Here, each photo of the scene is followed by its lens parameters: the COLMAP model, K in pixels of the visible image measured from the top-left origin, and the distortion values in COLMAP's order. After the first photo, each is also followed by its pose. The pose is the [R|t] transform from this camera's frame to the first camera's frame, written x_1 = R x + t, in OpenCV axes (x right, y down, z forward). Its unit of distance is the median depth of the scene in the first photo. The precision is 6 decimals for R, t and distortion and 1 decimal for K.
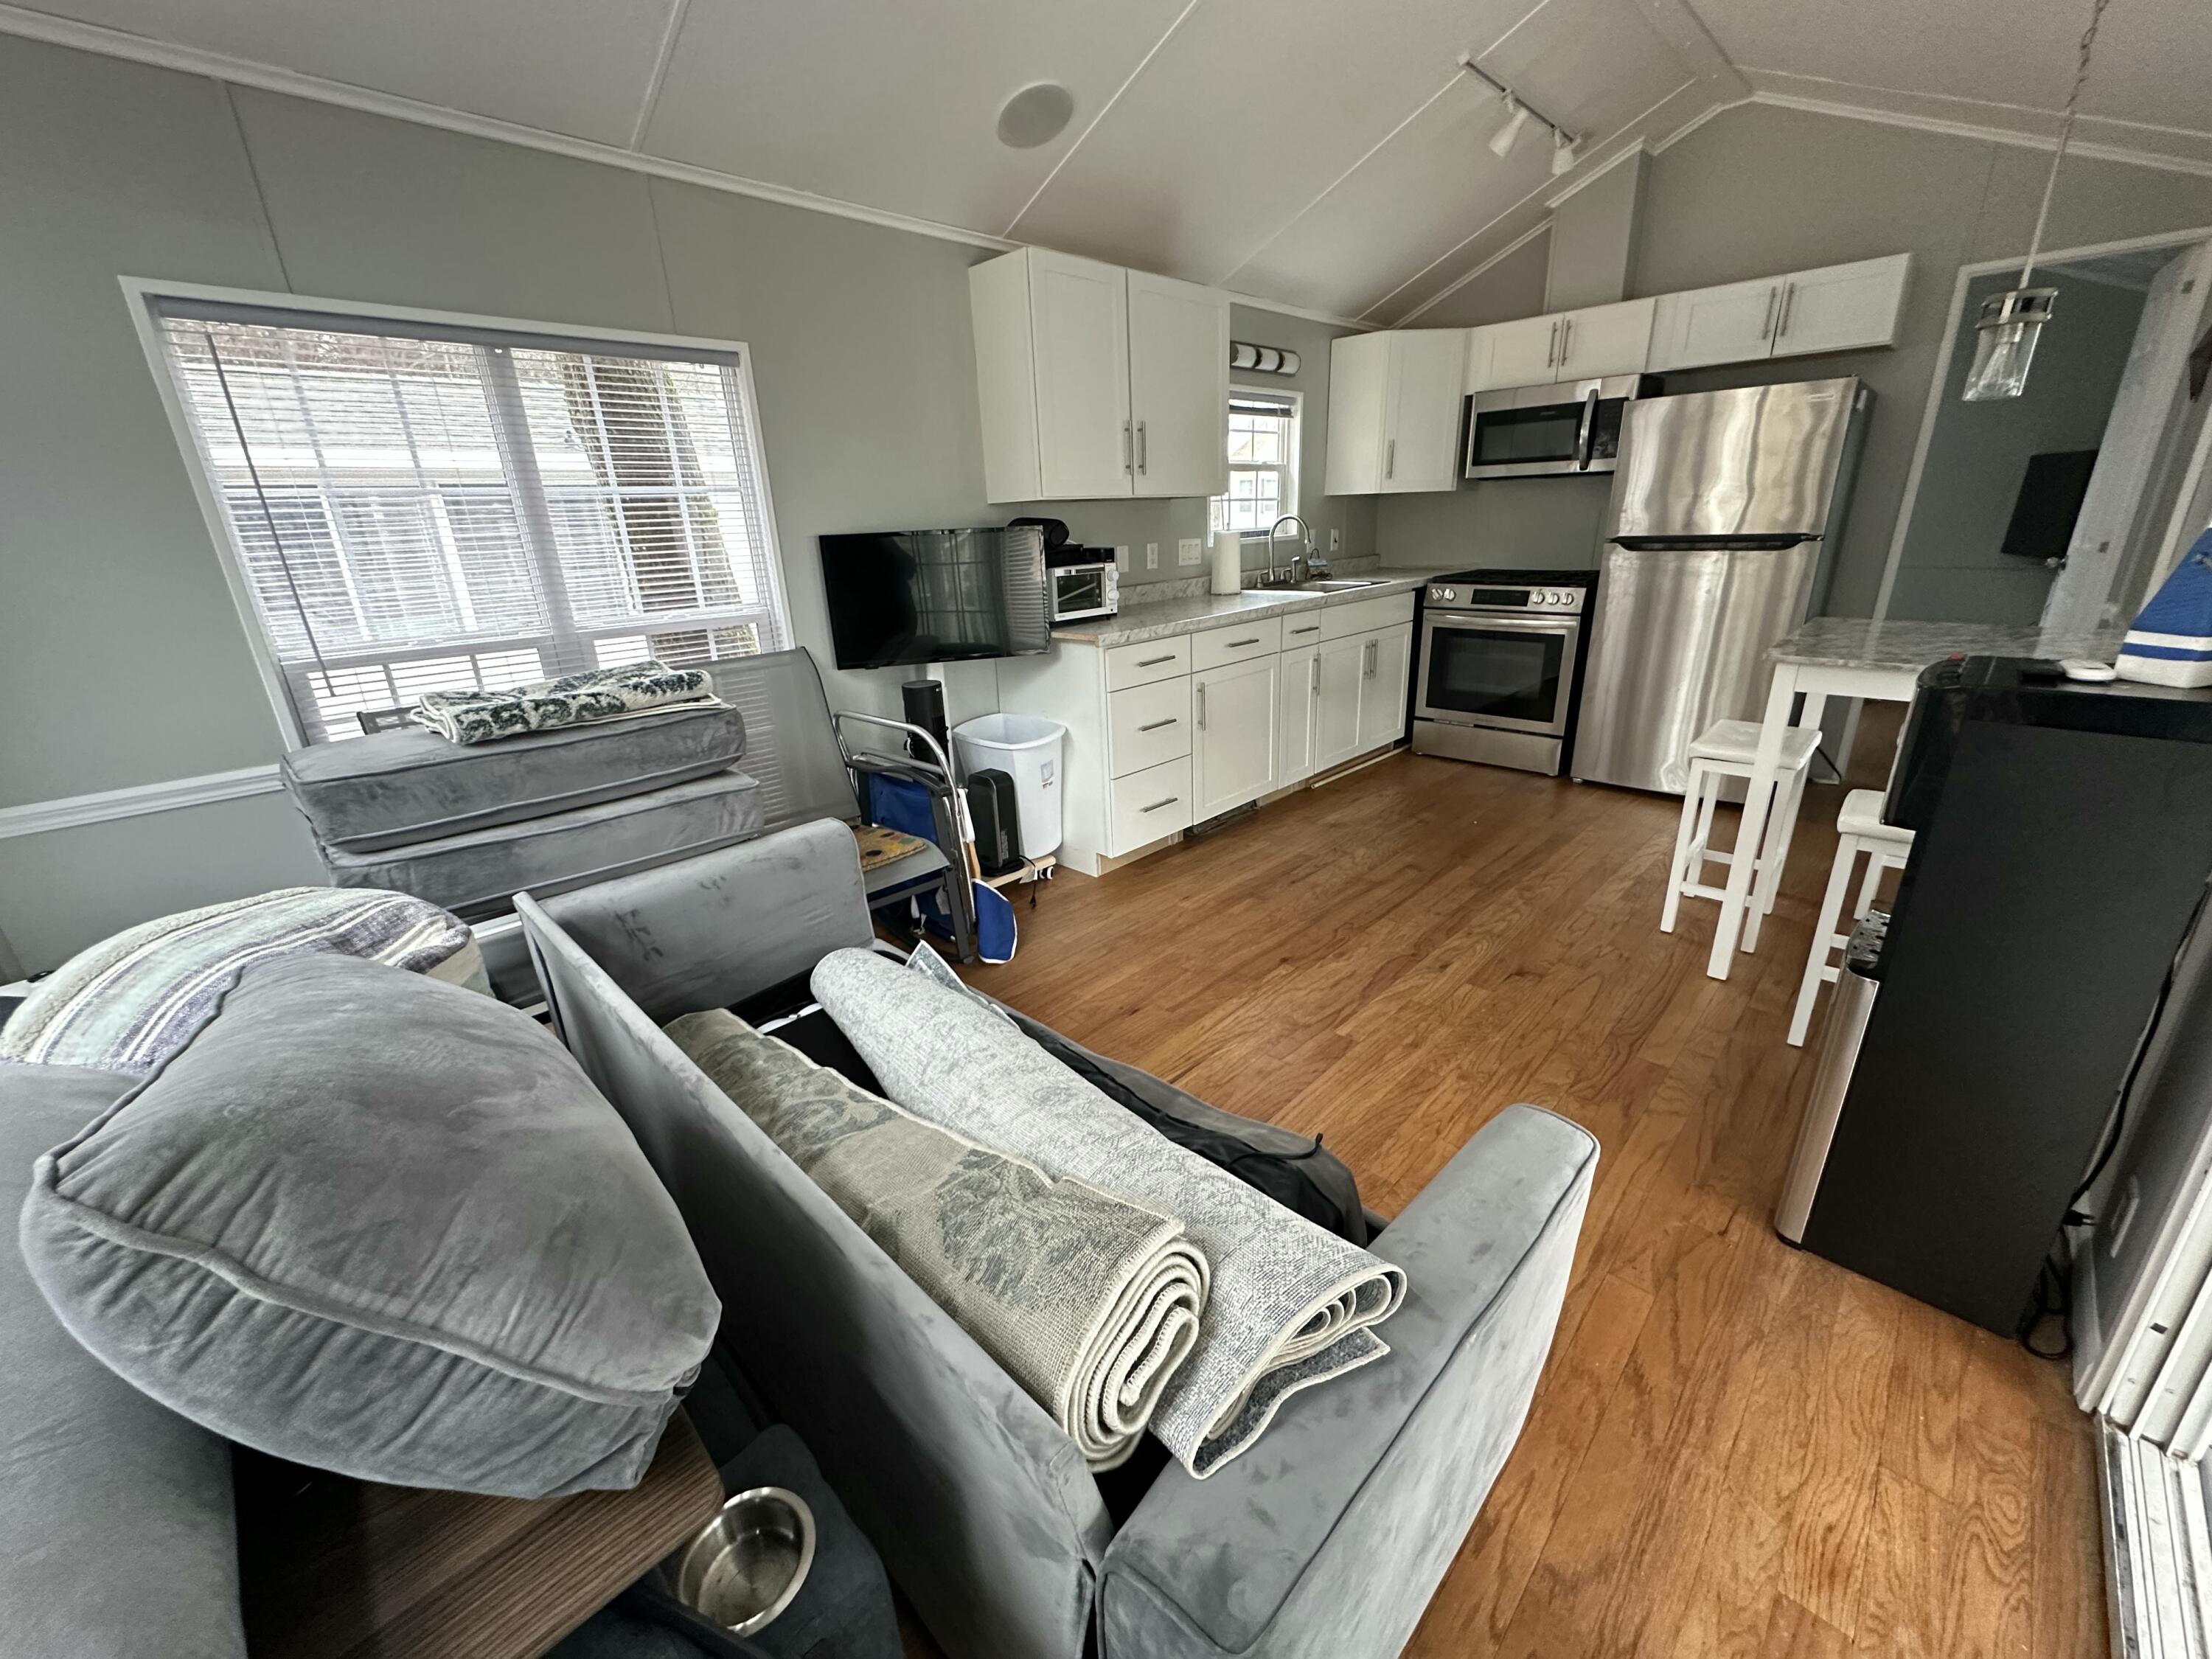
lens RADIAL K [[876.8, 0, 1108.0], [0, 876.8, 829.0], [0, 0, 1]] dist [-0.000185, -0.000465]
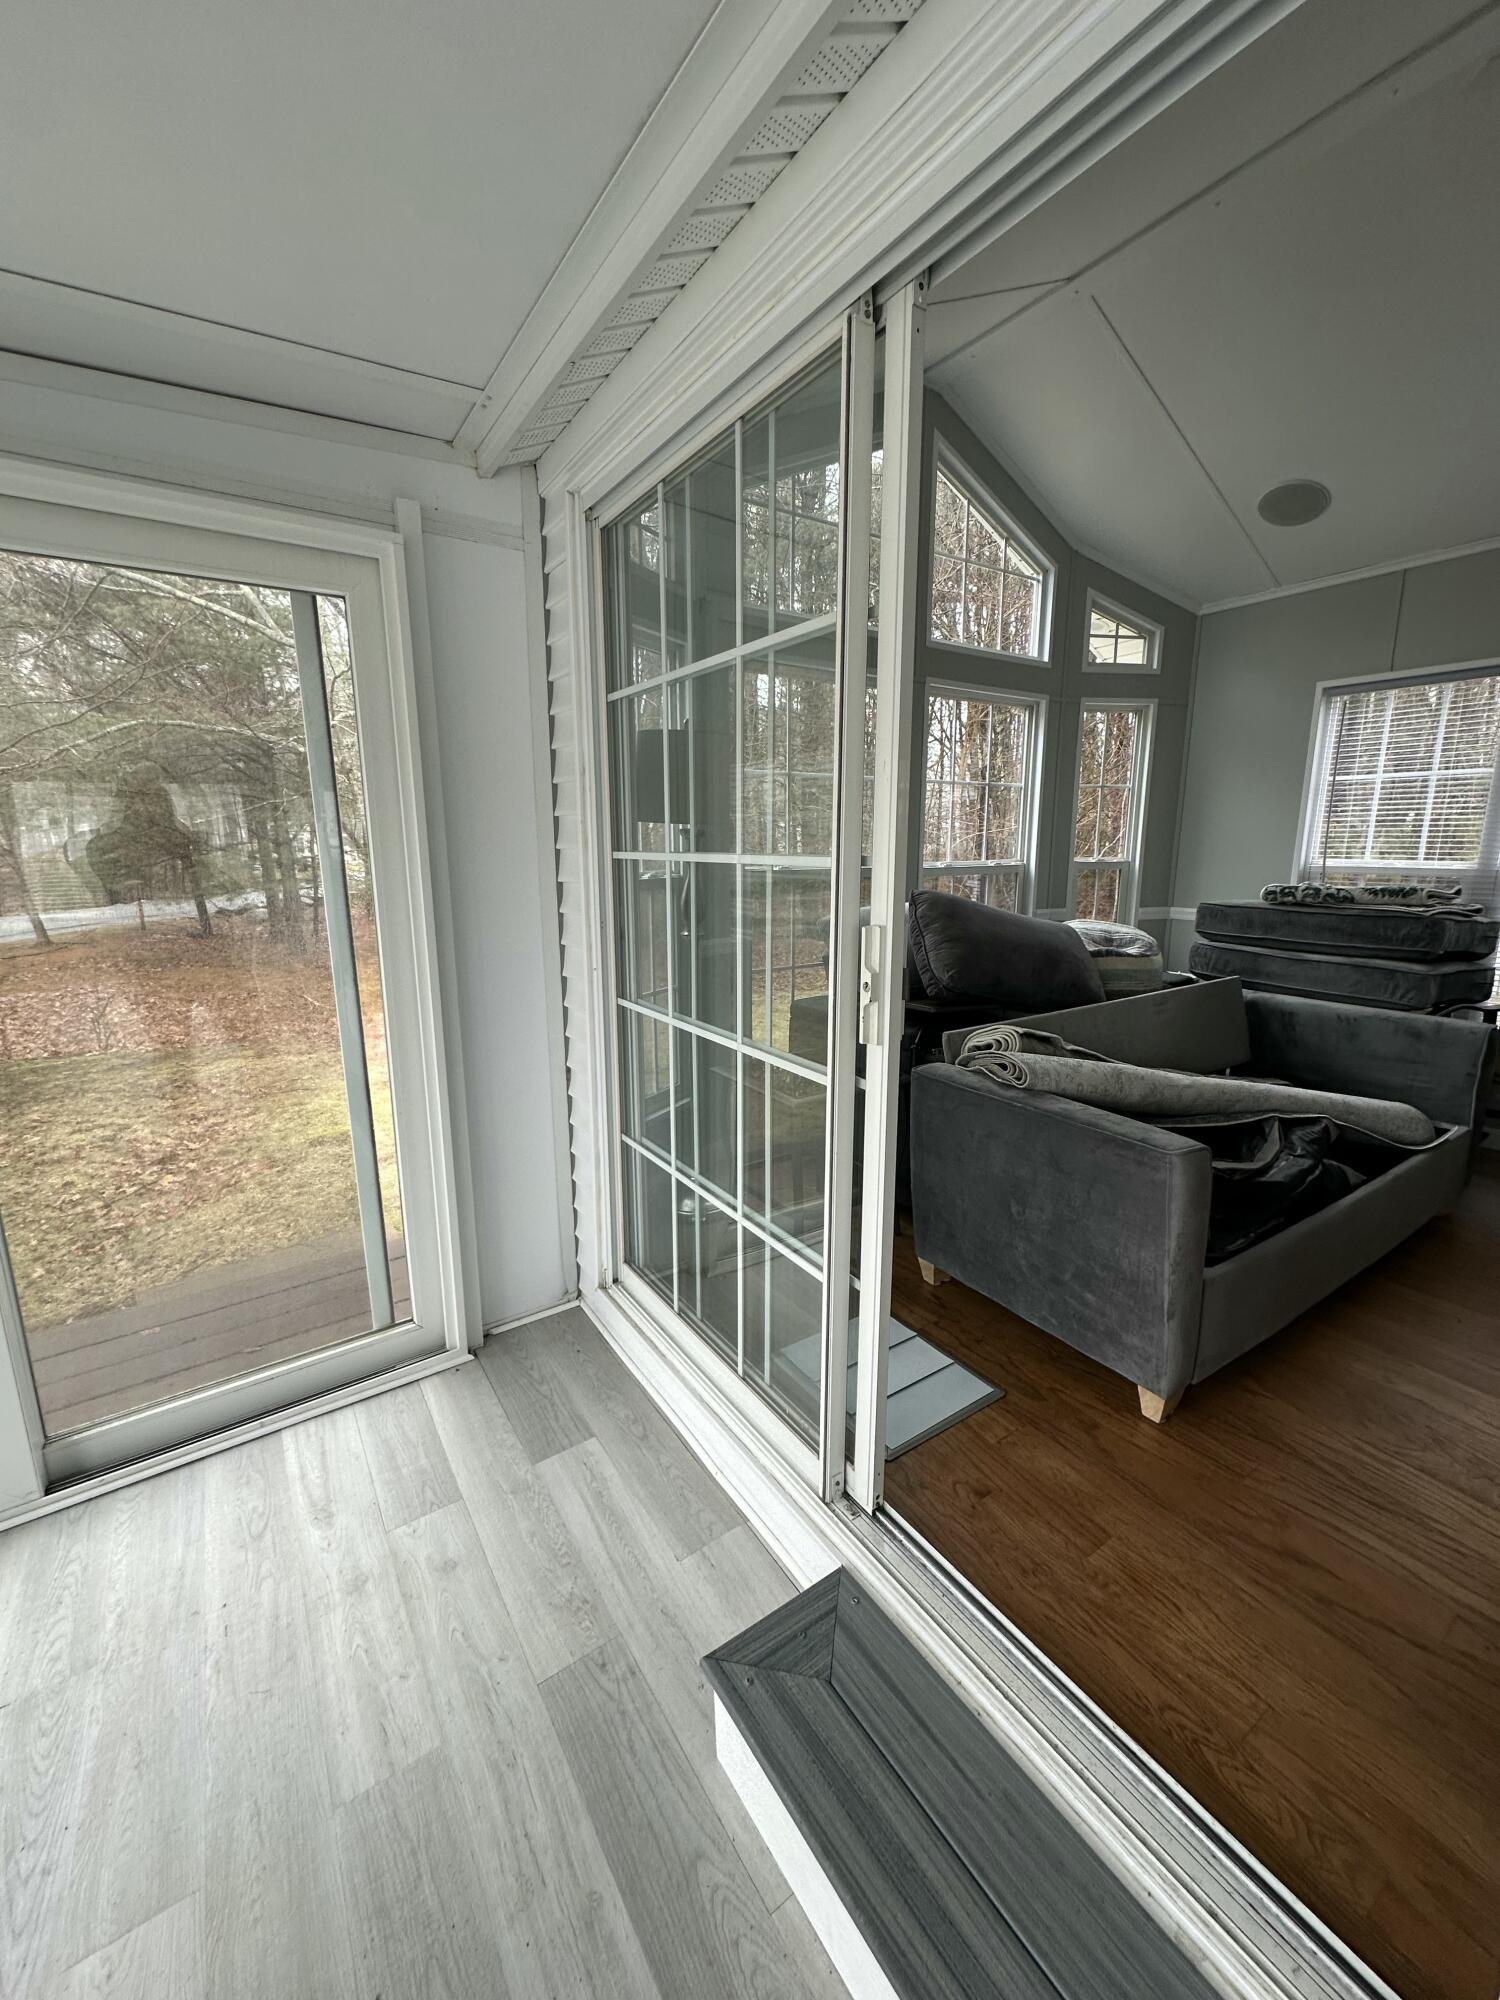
lens RADIAL K [[792.7, 0, 750.4], [0, 792.7, 996.8], [0, 0, 1]] dist [-0.000185, -0.000465]
pose [[-0.203896, 0.226683, -0.952387, 0.546775], [-0.316692, 0.905245, 0.283263, -0.018428], [0.926354, 0.359370, -0.112787, 0.092065]]
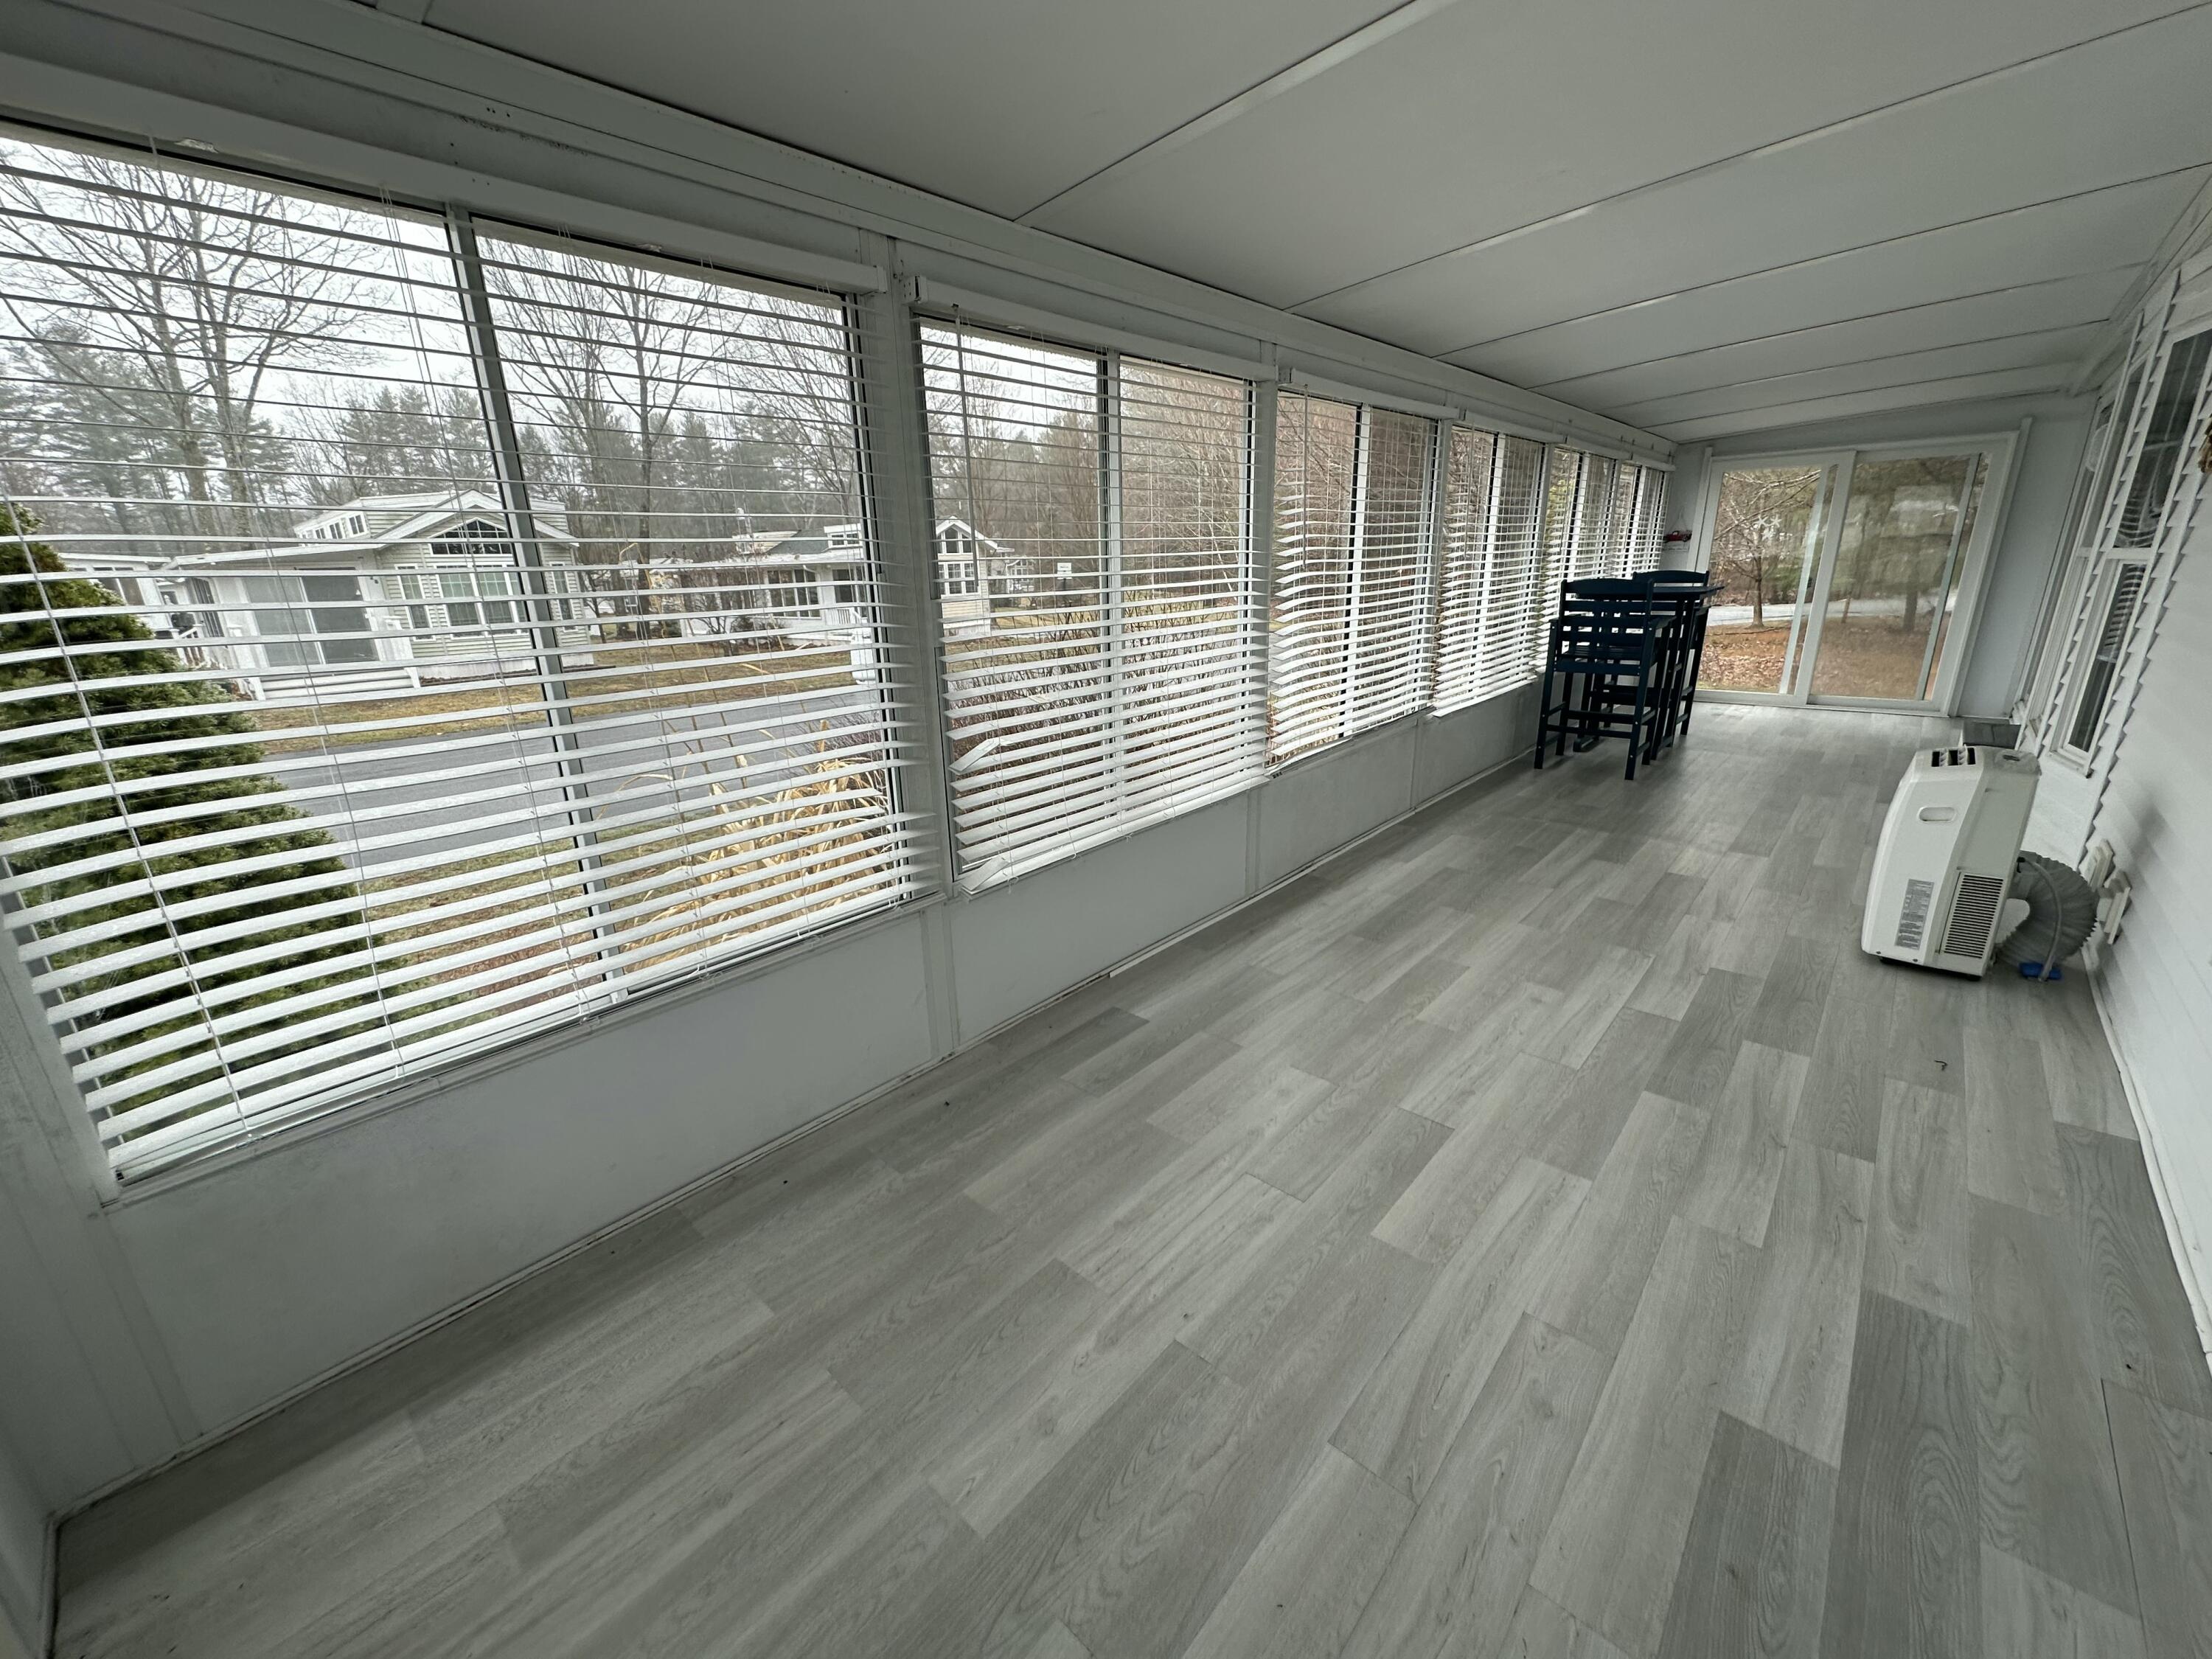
lens RADIAL K [[876.8, 0, 1109.4], [0, 876.8, 830.3], [0, 0, 1]] dist [-0.000185, -0.000465]
pose [[-0.997282, 0.072841, -0.011104, 1.829928], [0.051844, 0.800772, 0.596721, -0.524020], [0.052358, 0.594523, -0.802372, 1.398364]]
